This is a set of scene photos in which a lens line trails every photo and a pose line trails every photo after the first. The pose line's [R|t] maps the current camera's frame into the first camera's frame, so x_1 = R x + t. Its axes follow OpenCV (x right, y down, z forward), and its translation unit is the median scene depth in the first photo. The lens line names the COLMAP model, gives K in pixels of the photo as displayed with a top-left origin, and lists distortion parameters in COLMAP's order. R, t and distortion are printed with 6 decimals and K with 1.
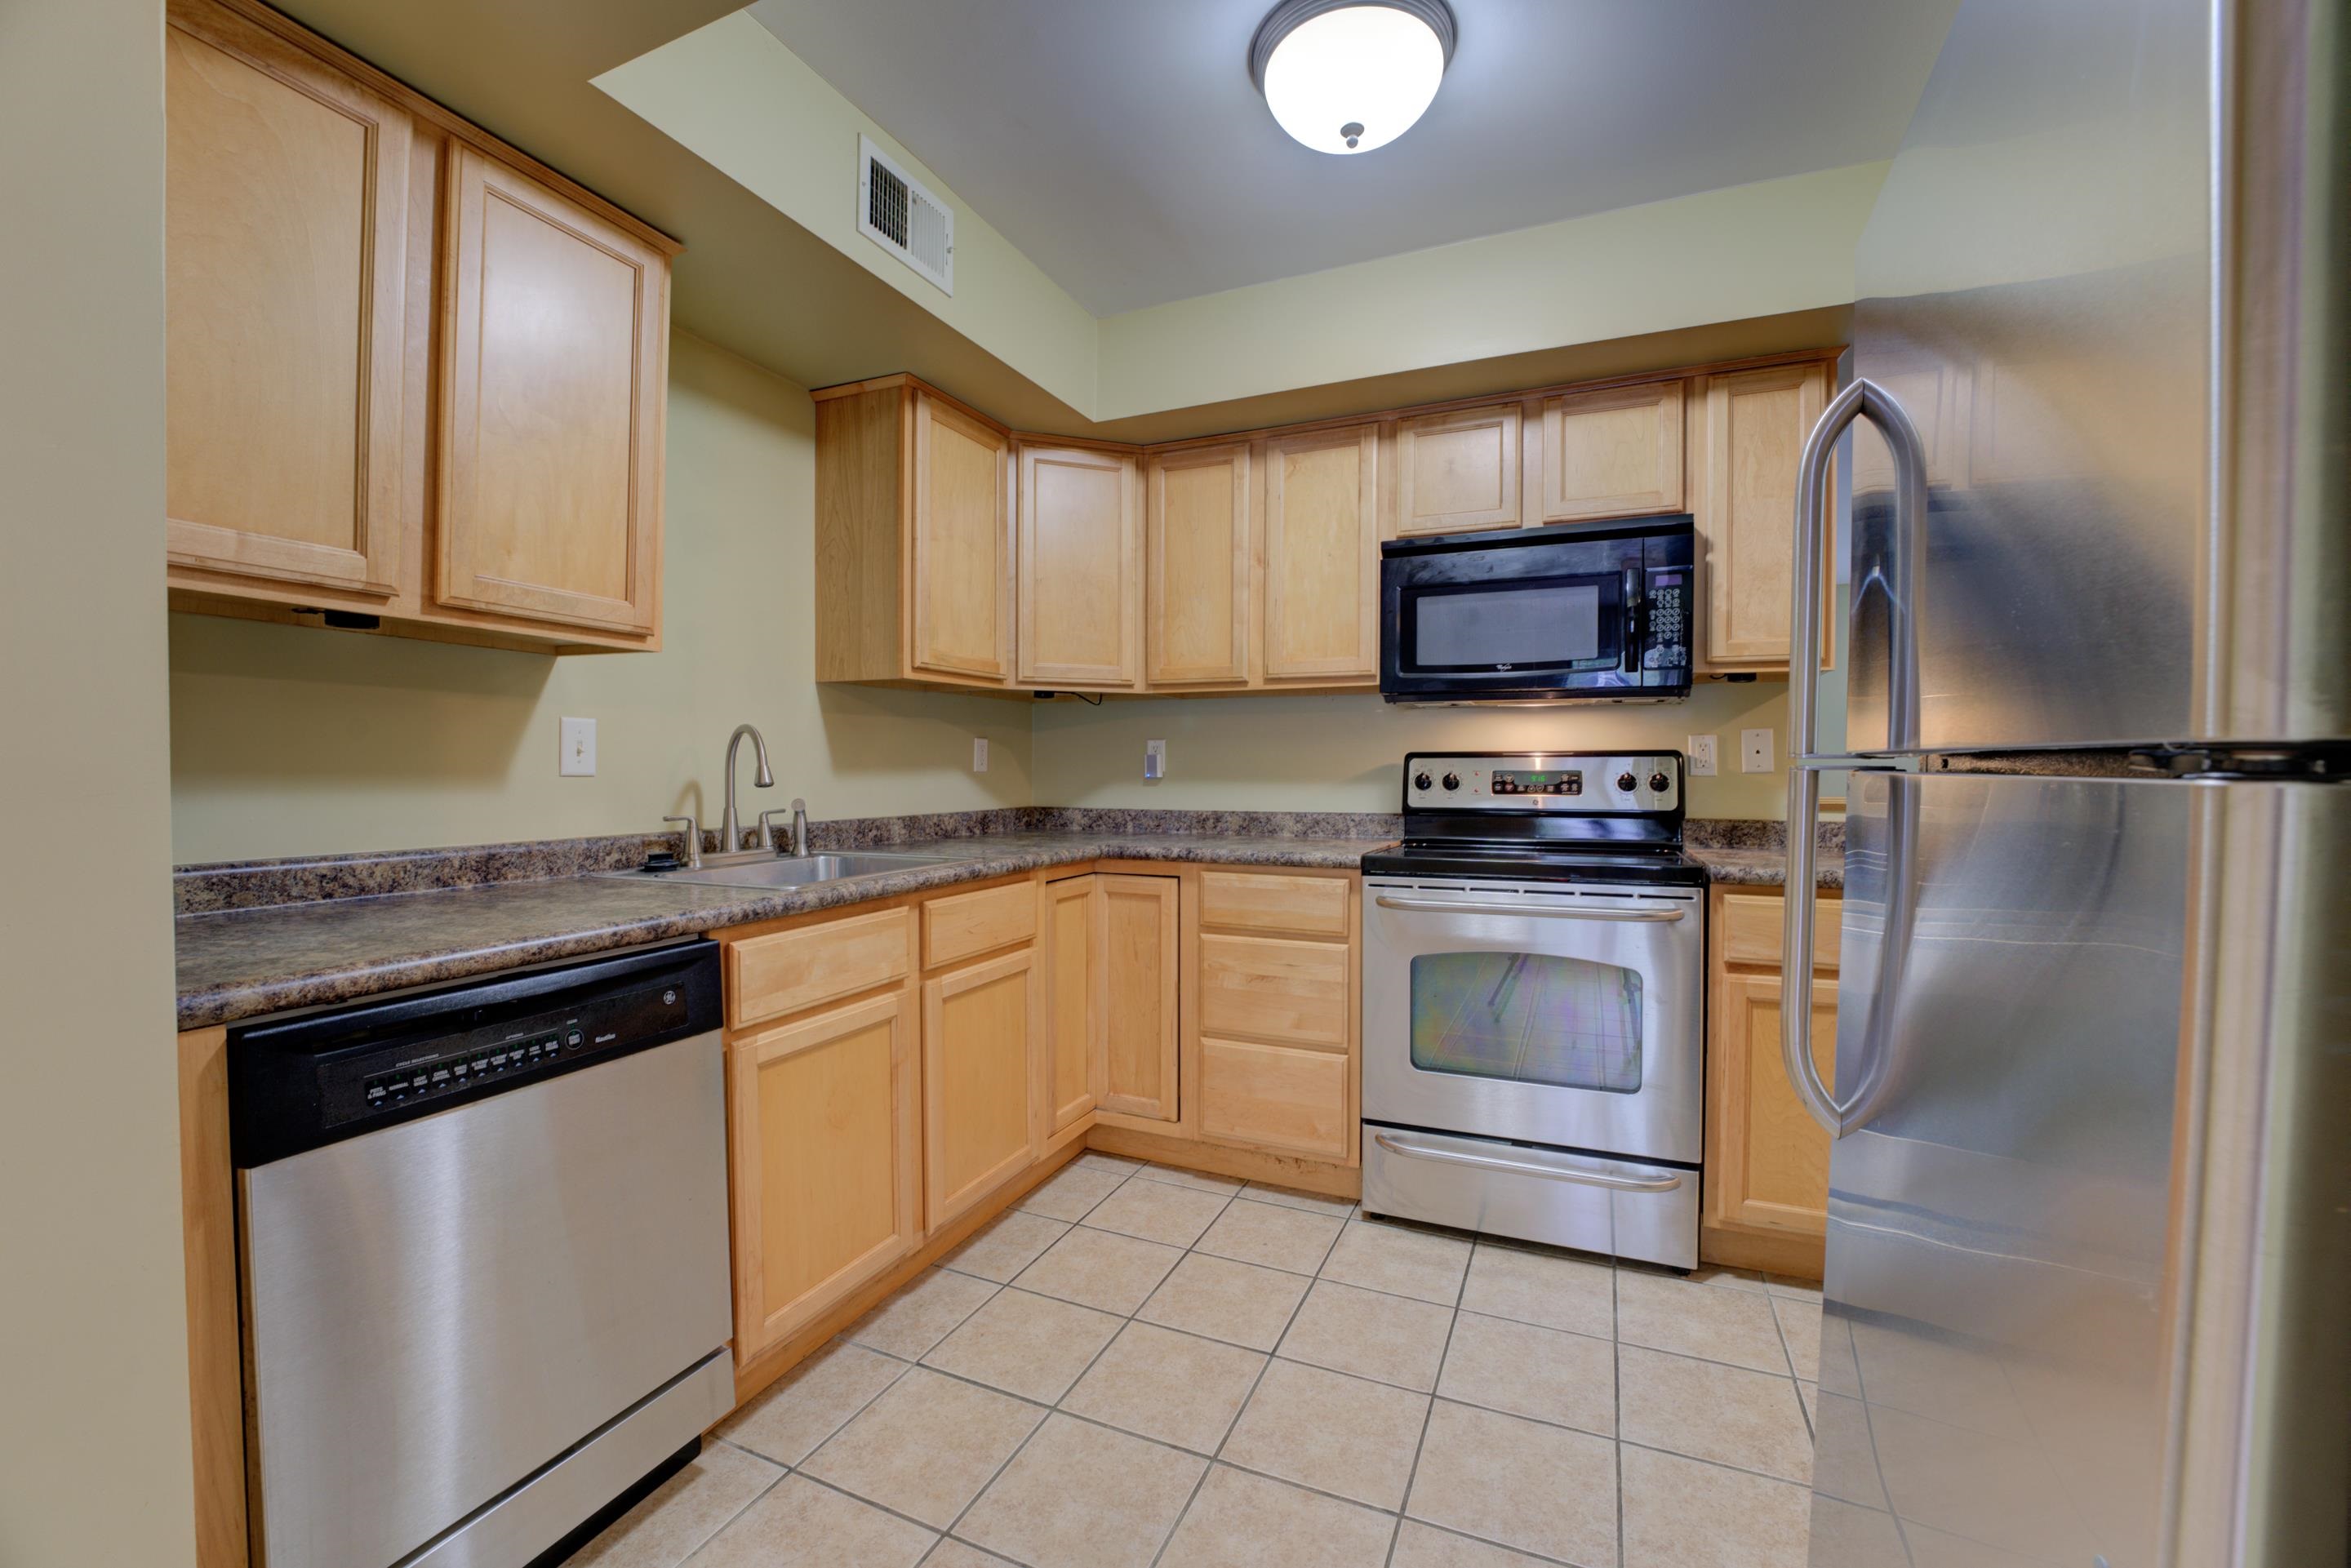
lens RADIAL K [[942.1, 0, 1172.0], [0, 942.1, 785.1], [0, 0, 1]] dist [-0.029358, 0.004088]
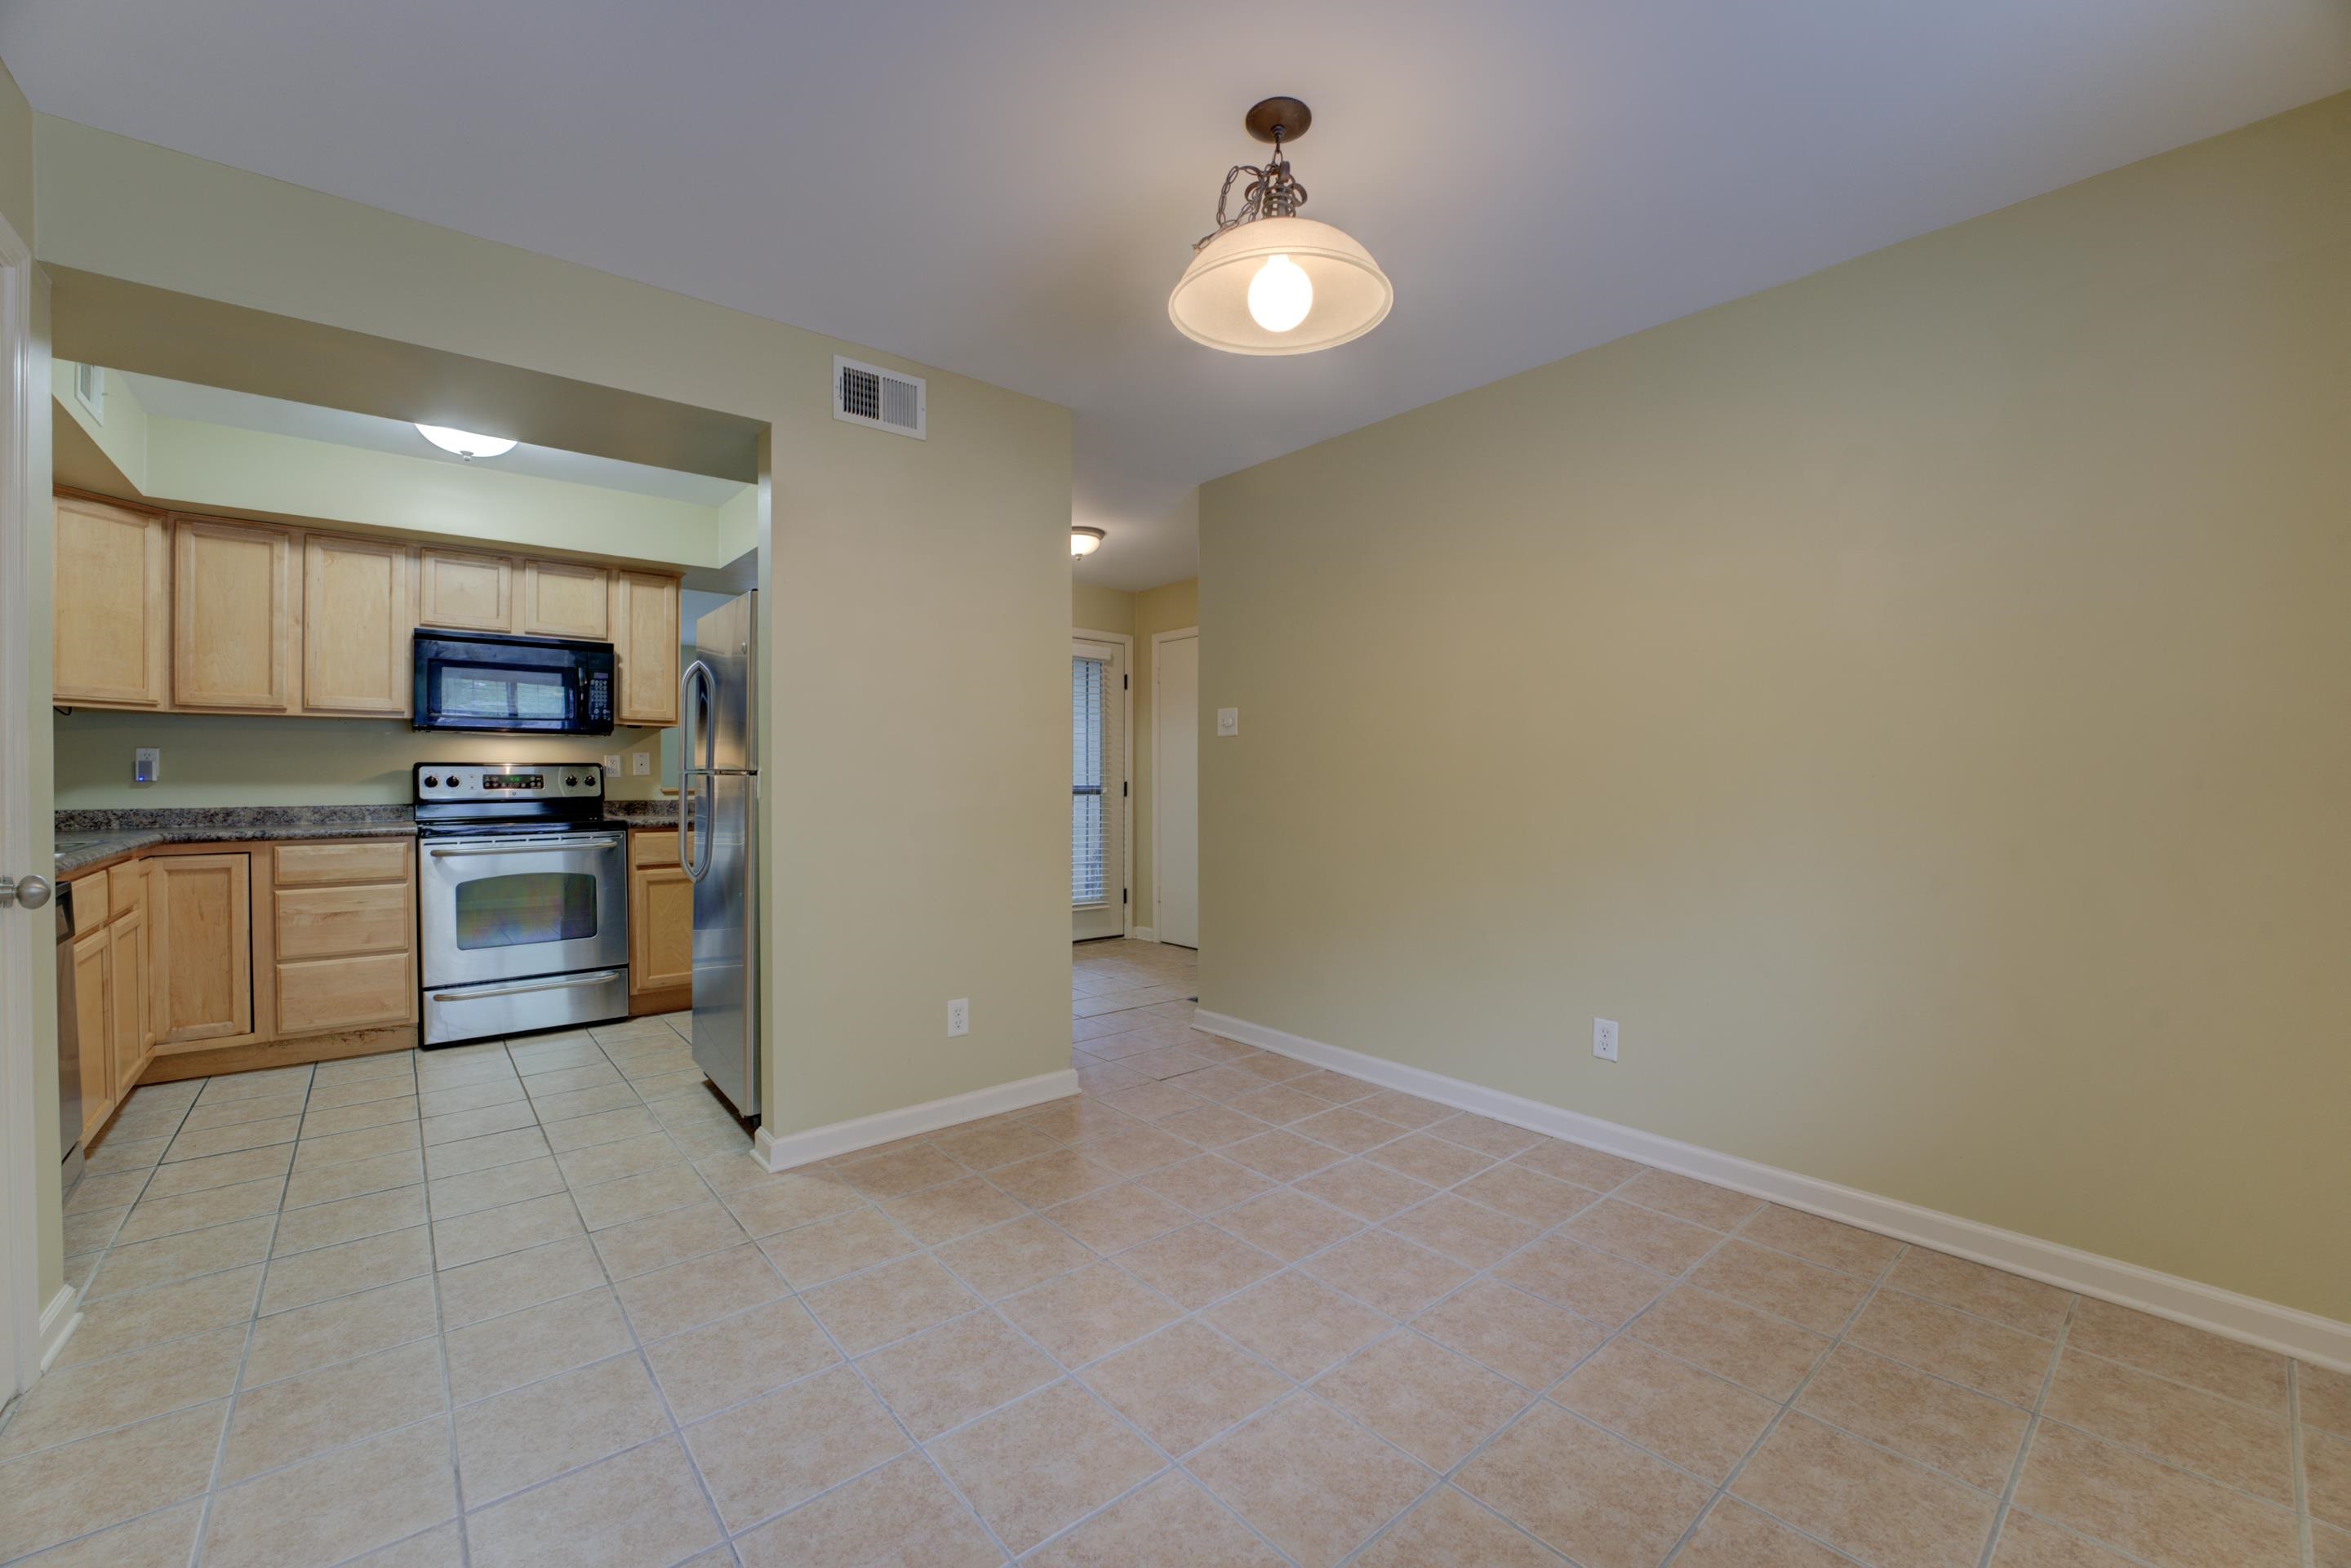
lens RADIAL K [[952.2, 0, 1175.5], [0, 952.2, 784.0], [0, 0, 1]] dist [-0.033146, 0.004875]
pose [[0.427965, -0.009336, 0.903747, -0.636029], [0.014407, 0.999890, 0.003507, 0.012865], [-0.903680, 0.011520, 0.428053, -0.798628]]
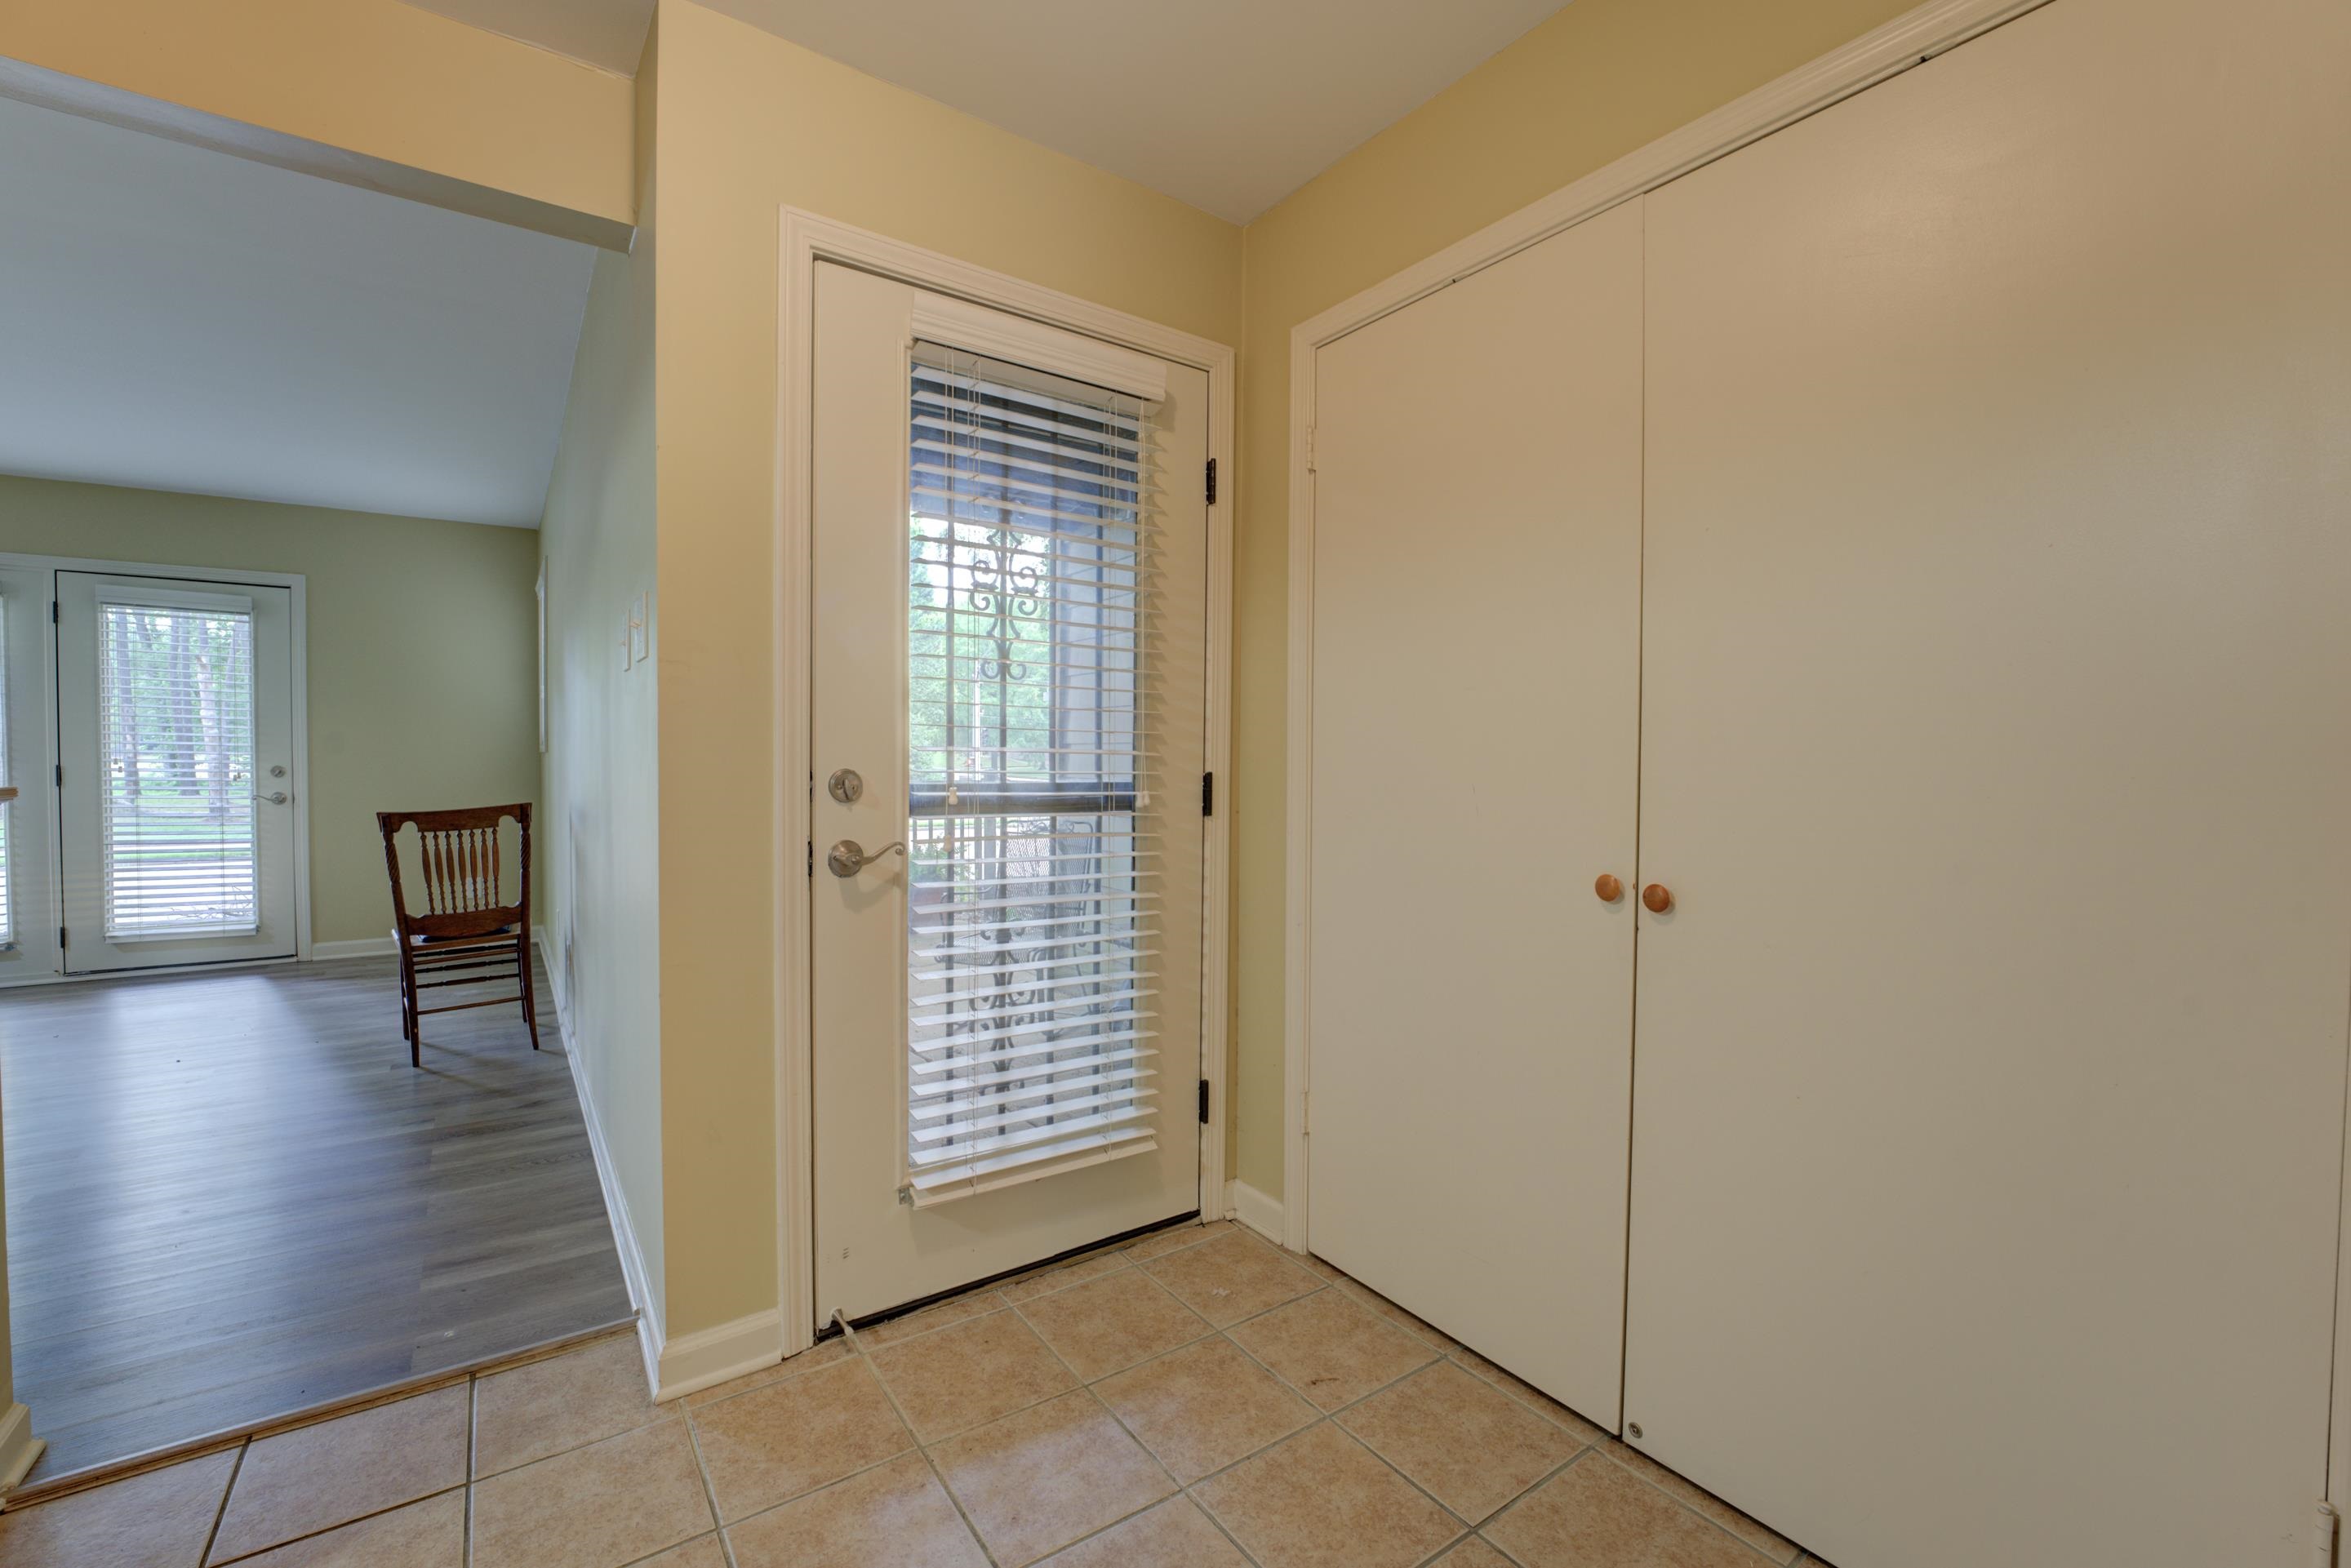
lens RADIAL K [[978.4, 0, 1172.6], [0, 978.4, 787.5], [0, 0, 1]] dist [-0.018220, -0.000014]
pose [[0.513148, -0.029437, 0.857795, 0.832335], [0.007389, 0.999526, 0.029880, -0.000028], [-0.858268, -0.008994, 0.513123, -0.014752]]
